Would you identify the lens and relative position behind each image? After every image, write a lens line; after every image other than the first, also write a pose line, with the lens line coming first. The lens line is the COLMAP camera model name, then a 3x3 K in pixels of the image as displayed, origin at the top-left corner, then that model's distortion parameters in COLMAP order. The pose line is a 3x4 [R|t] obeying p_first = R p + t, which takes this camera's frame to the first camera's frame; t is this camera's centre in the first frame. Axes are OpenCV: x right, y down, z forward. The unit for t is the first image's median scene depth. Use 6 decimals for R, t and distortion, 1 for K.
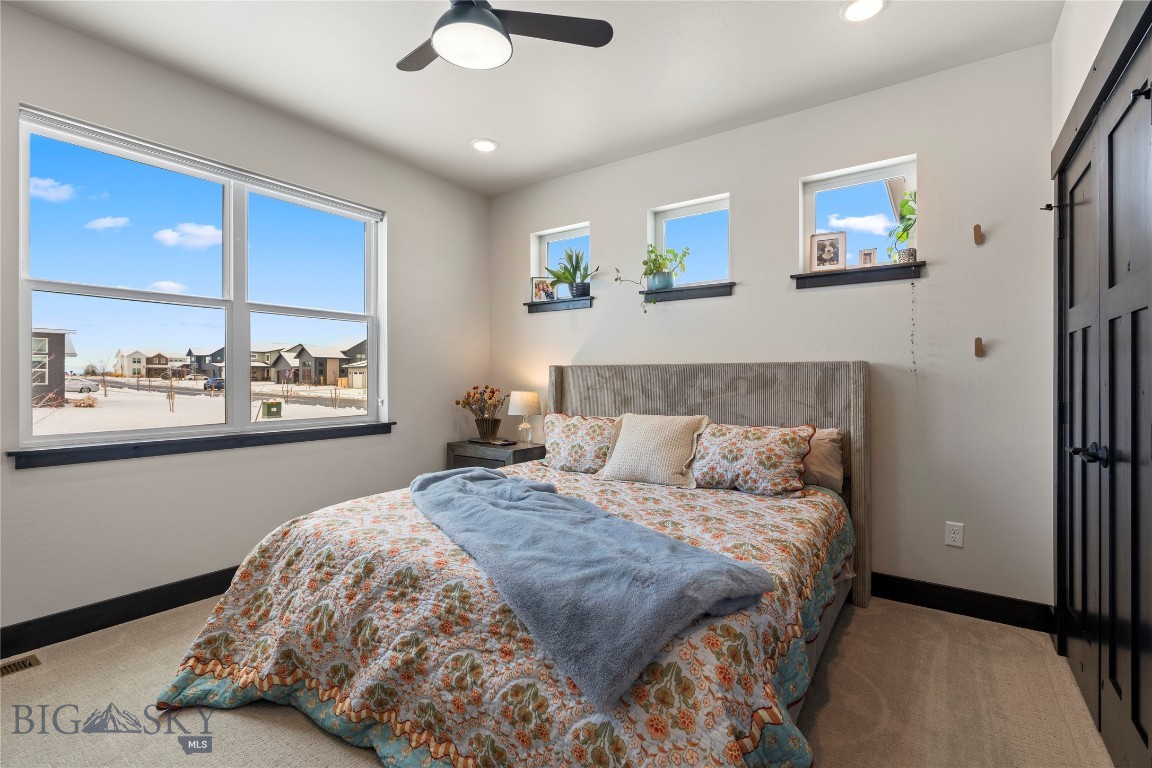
lens RADIAL K [[519.0, 0, 572.6], [0, 519.0, 379.8], [0, 0, 1]] dist [-0.011627, 0.002931]
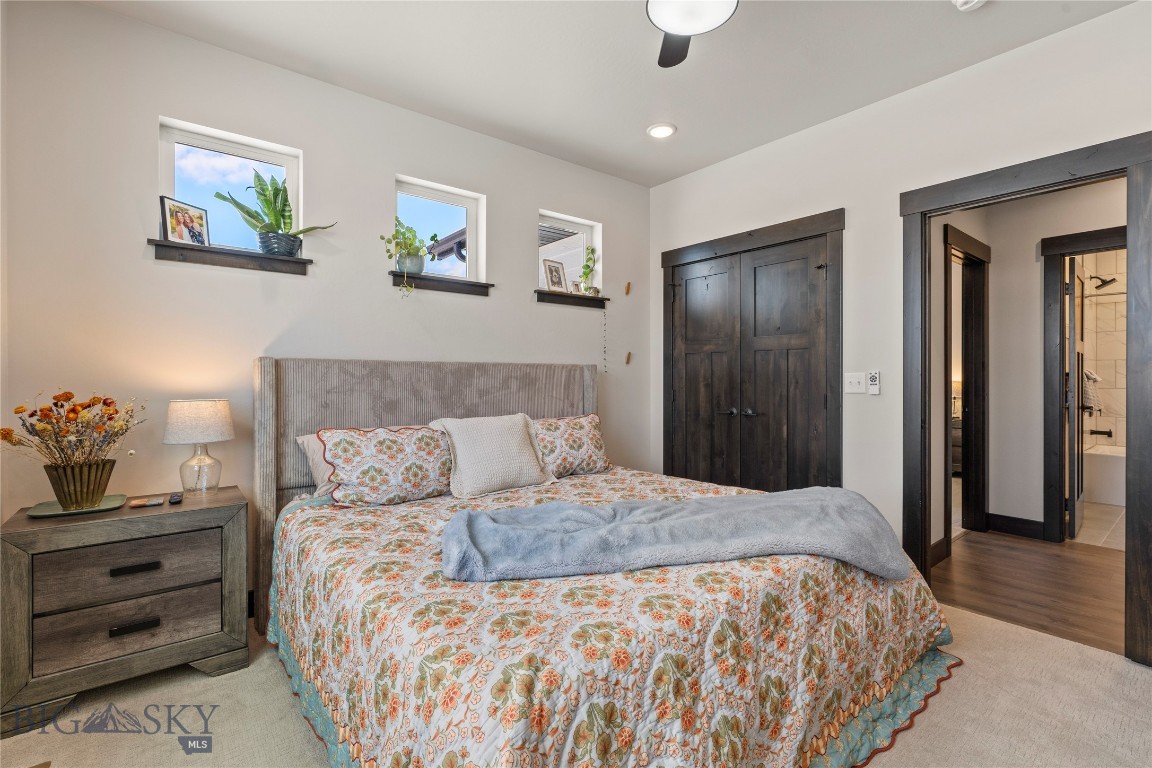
lens RADIAL K [[519.0, 0, 578.7], [0, 519.0, 382.1], [0, 0, 1]] dist [-0.011627, 0.002931]
pose [[0.271634, -0.009941, 0.962349, -0.700608], [0.002946, 0.999951, 0.009498, -0.002839], [-0.962396, 0.000255, 0.271650, 0.602508]]
